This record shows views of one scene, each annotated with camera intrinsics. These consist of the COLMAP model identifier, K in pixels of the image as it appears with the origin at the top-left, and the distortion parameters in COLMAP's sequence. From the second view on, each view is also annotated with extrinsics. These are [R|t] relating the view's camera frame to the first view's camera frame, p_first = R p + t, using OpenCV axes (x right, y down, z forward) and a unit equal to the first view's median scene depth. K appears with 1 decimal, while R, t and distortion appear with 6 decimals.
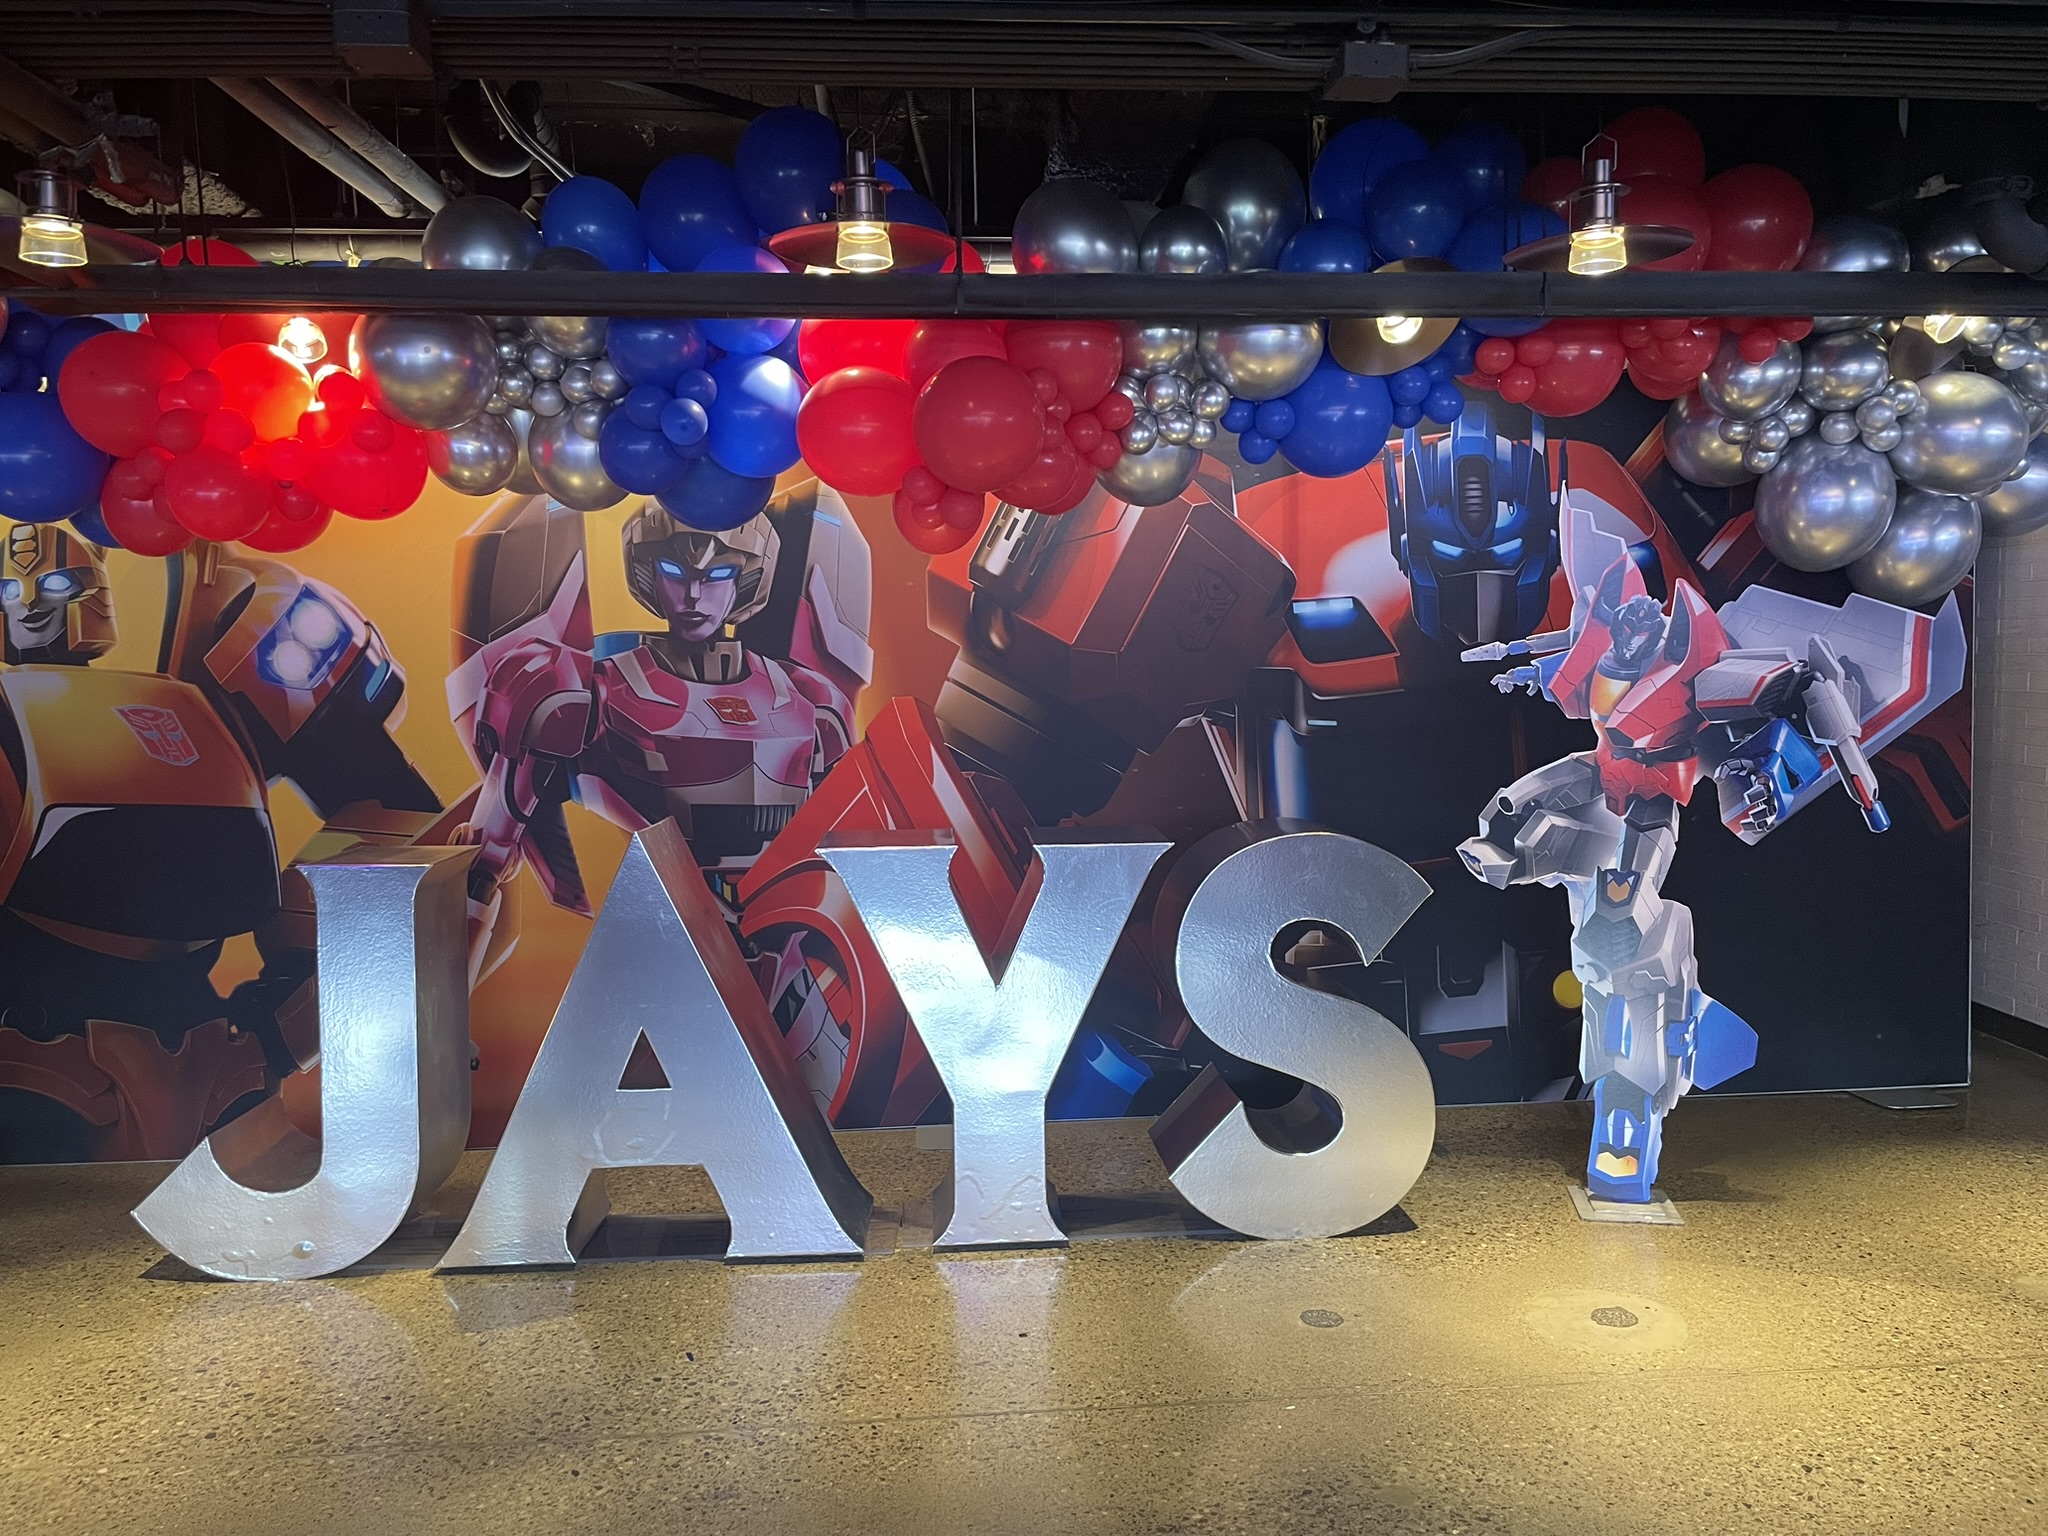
lens RADIAL K [[1567.7, 0, 1017.7], [0, 1567.7, 769.2], [0, 0, 1]] dist [0.067204, -0.097647]
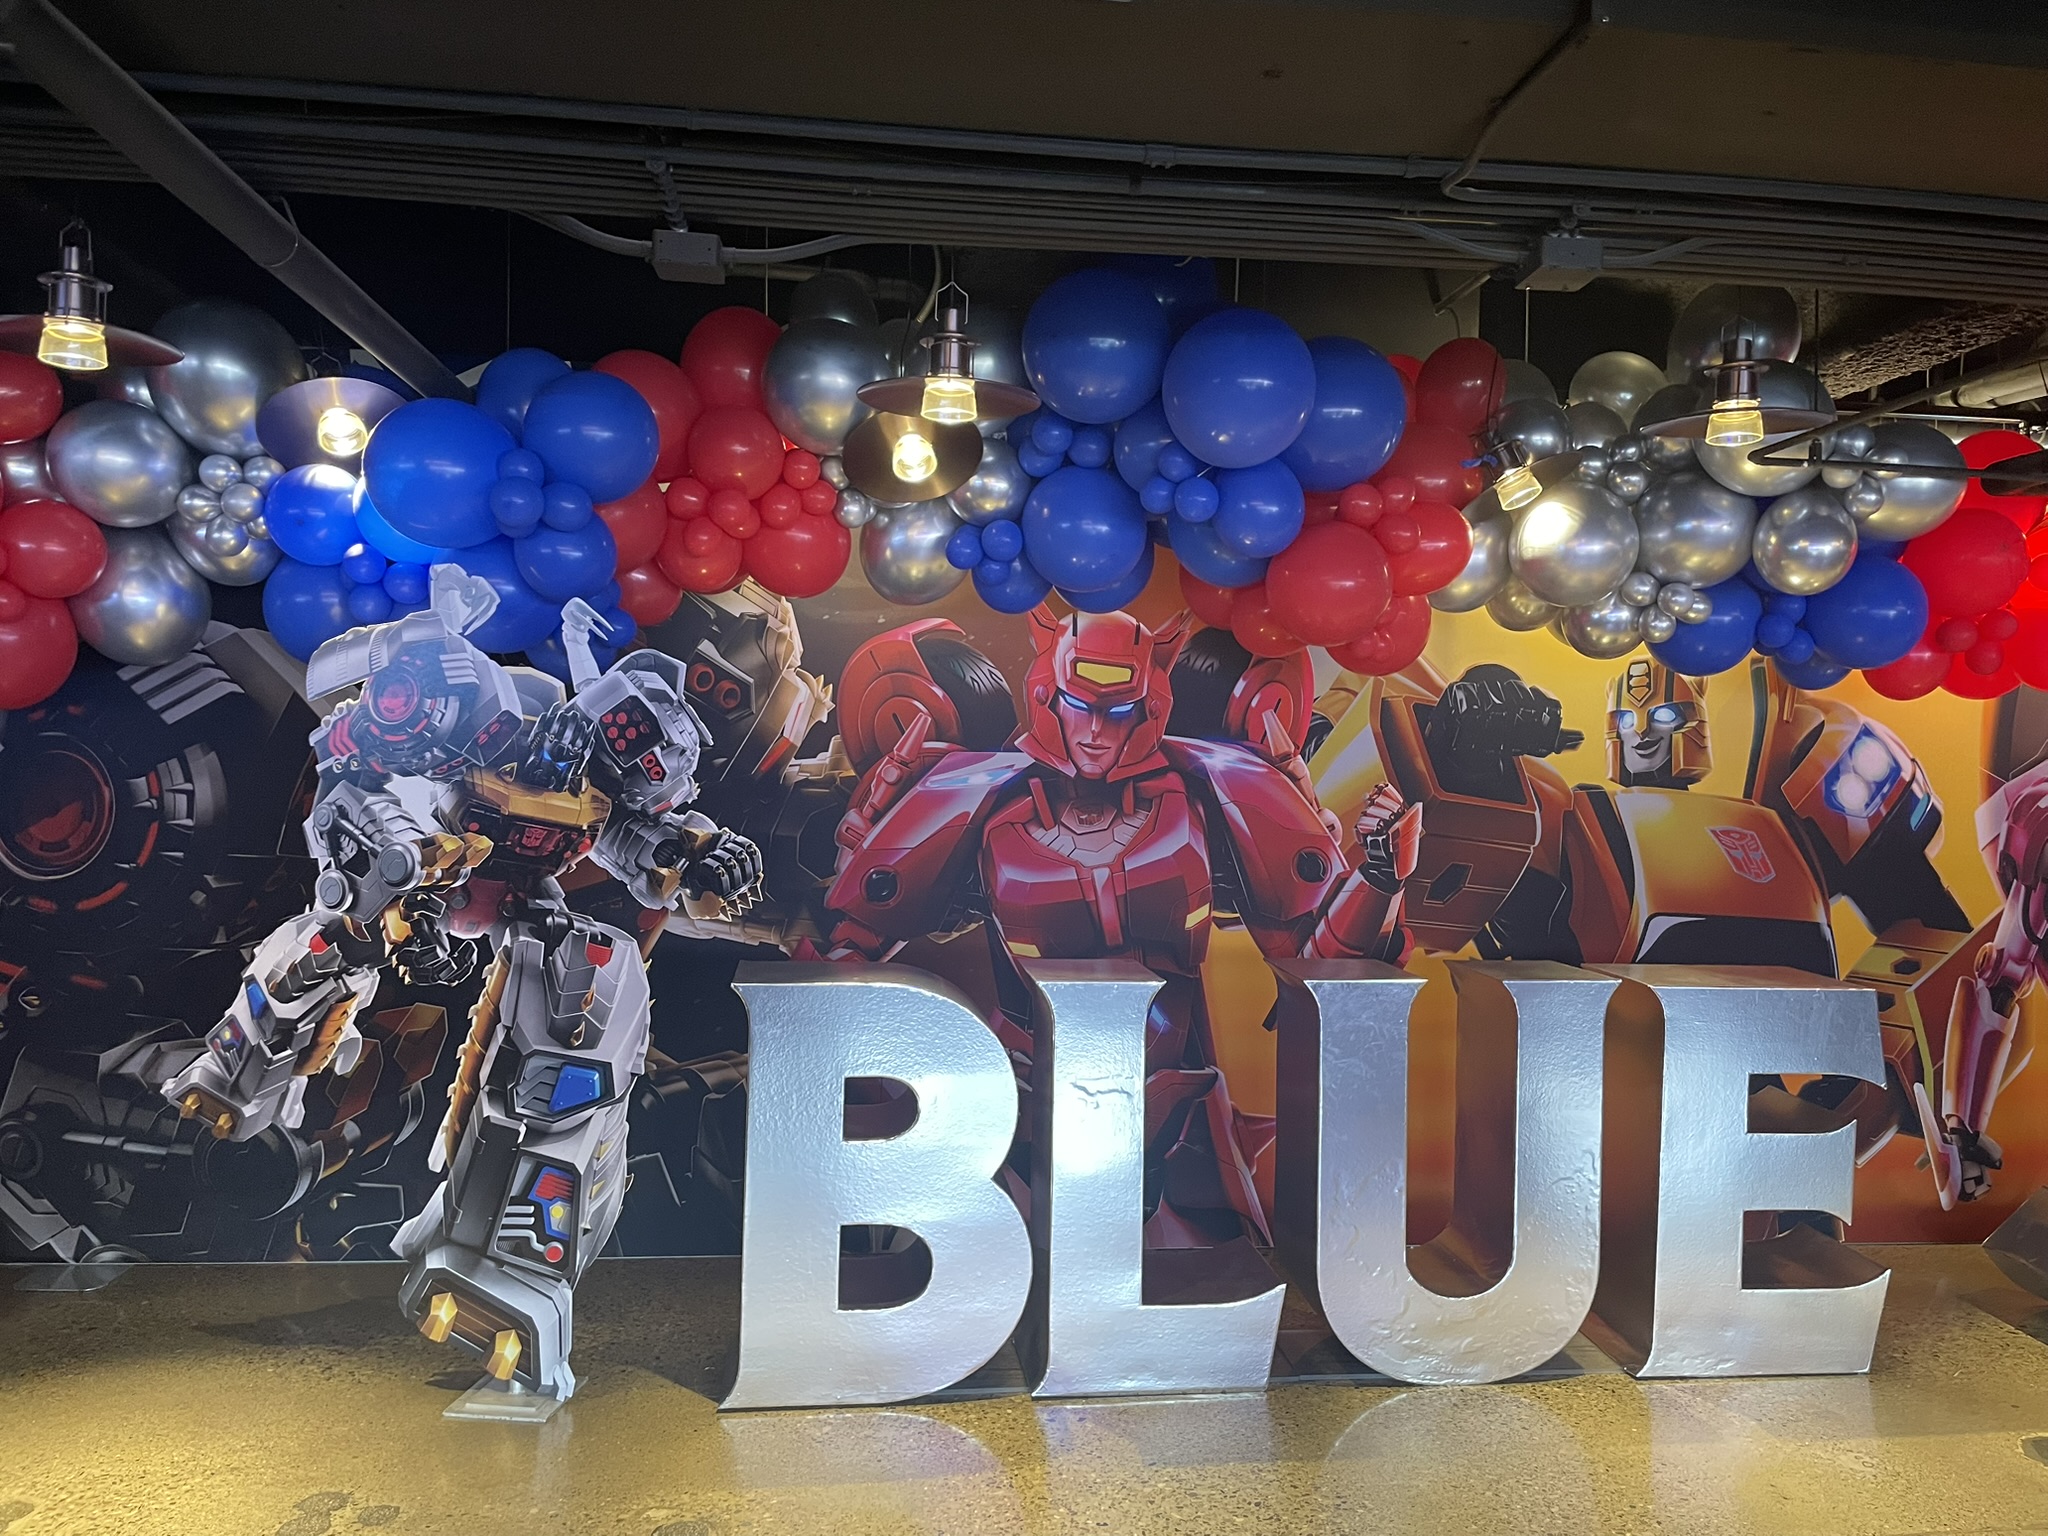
lens RADIAL K [[1567.7, 0, 955.0], [0, 1567.7, 747.0], [0, 0, 1]] dist [0.067204, -0.097647]
pose [[0.999146, 0.036524, 0.019323, -1.110532], [-0.034569, 0.995035, -0.093329, 0.026419], [-0.022636, 0.092582, 0.995448, -0.099733]]
